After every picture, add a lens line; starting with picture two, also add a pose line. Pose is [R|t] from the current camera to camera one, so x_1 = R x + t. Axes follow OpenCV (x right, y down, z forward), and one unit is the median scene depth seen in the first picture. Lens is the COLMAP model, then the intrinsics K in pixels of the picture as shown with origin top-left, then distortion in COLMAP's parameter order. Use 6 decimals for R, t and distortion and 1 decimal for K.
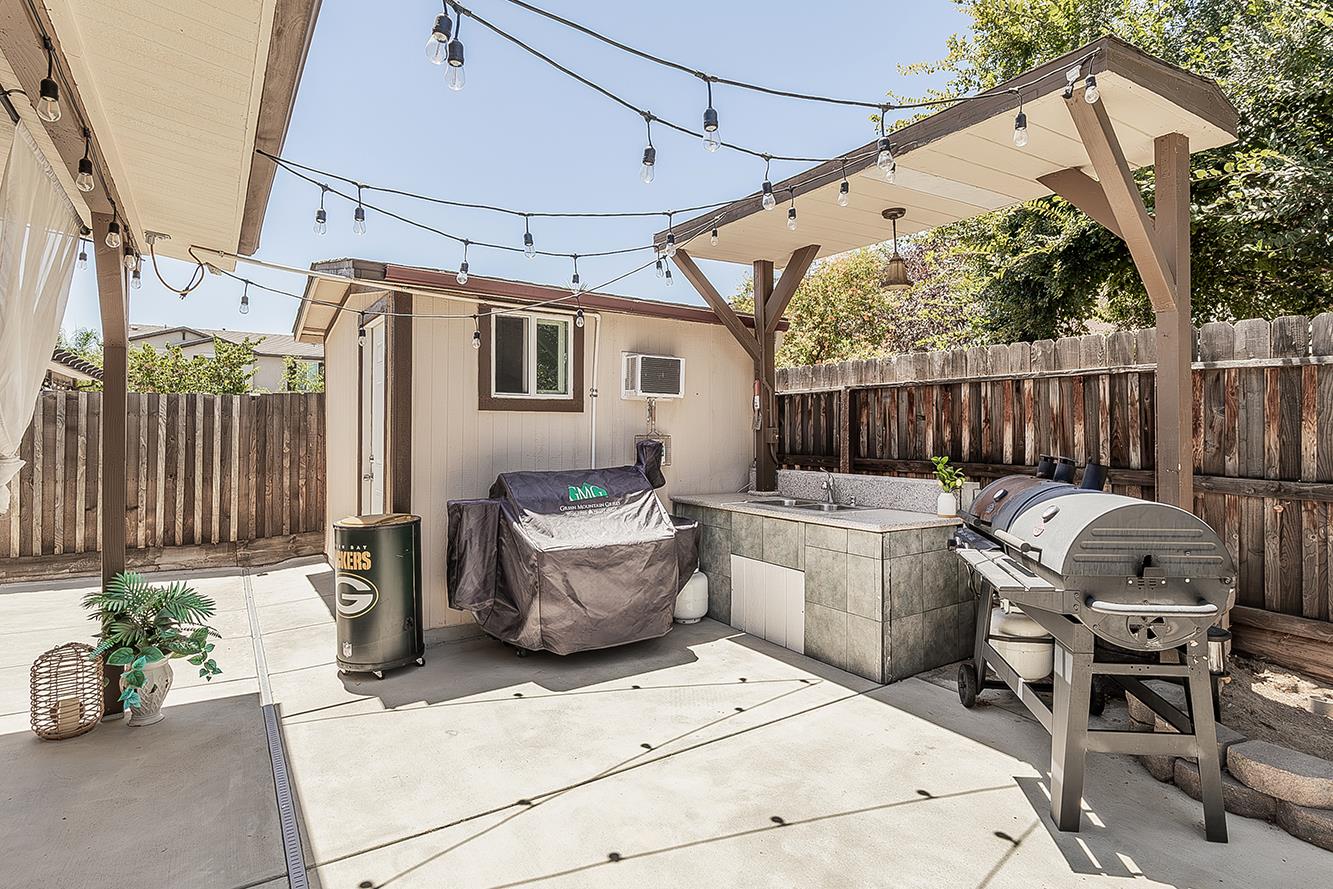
lens RADIAL K [[688.7, 0, 658.8], [0, 688.7, 424.5], [0, 0, 1]] dist [0.009869, 0.001249]
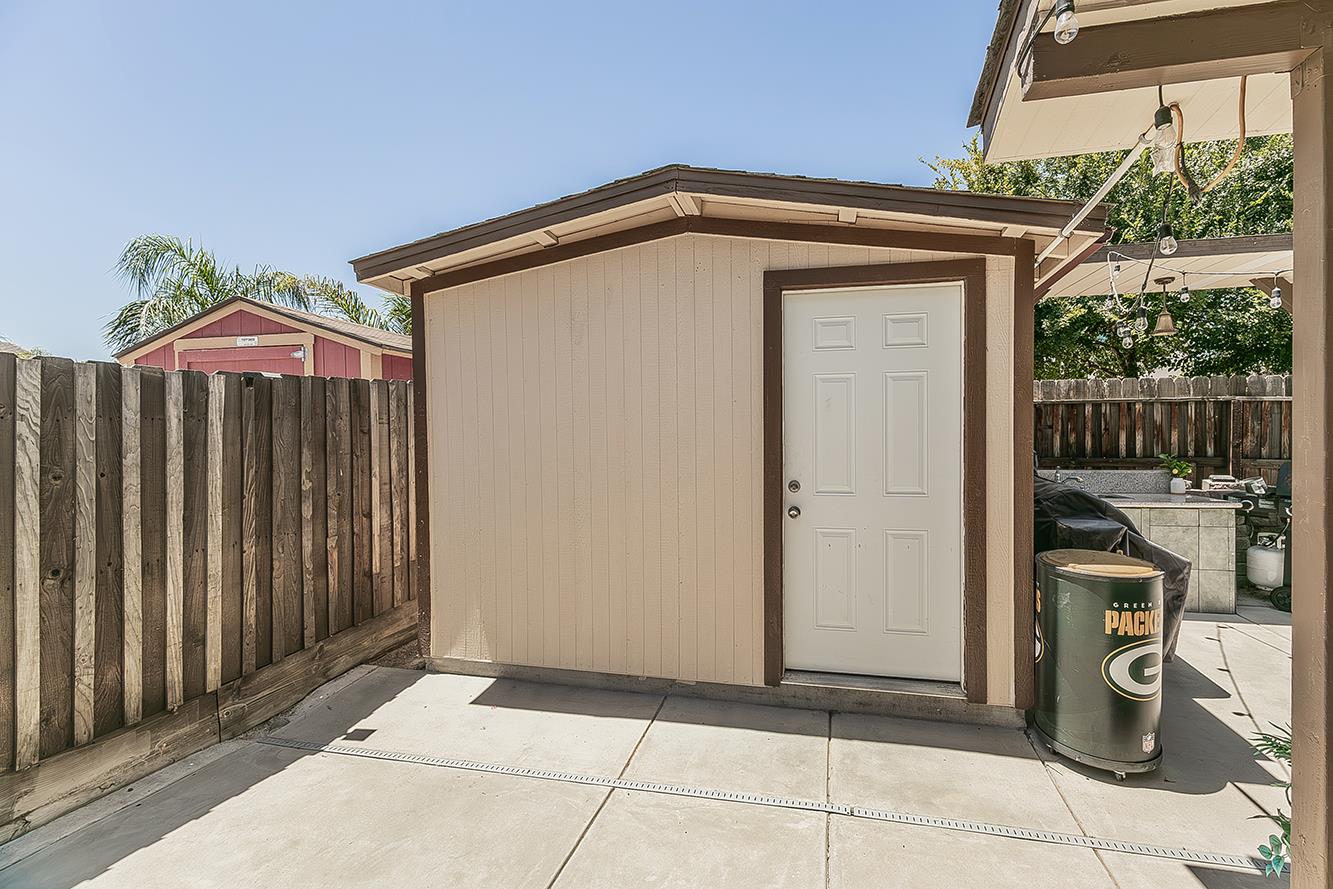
lens RADIAL K [[558.3, 0, 671.0], [0, 558.3, 443.3], [0, 0, 1]] dist [0.003883, -0.000770]
pose [[0.697209, -0.017477, 0.716655, -0.991779], [0.005139, 0.999799, 0.019382, -0.002700], [-0.716850, -0.009830, 0.697158, 0.775917]]
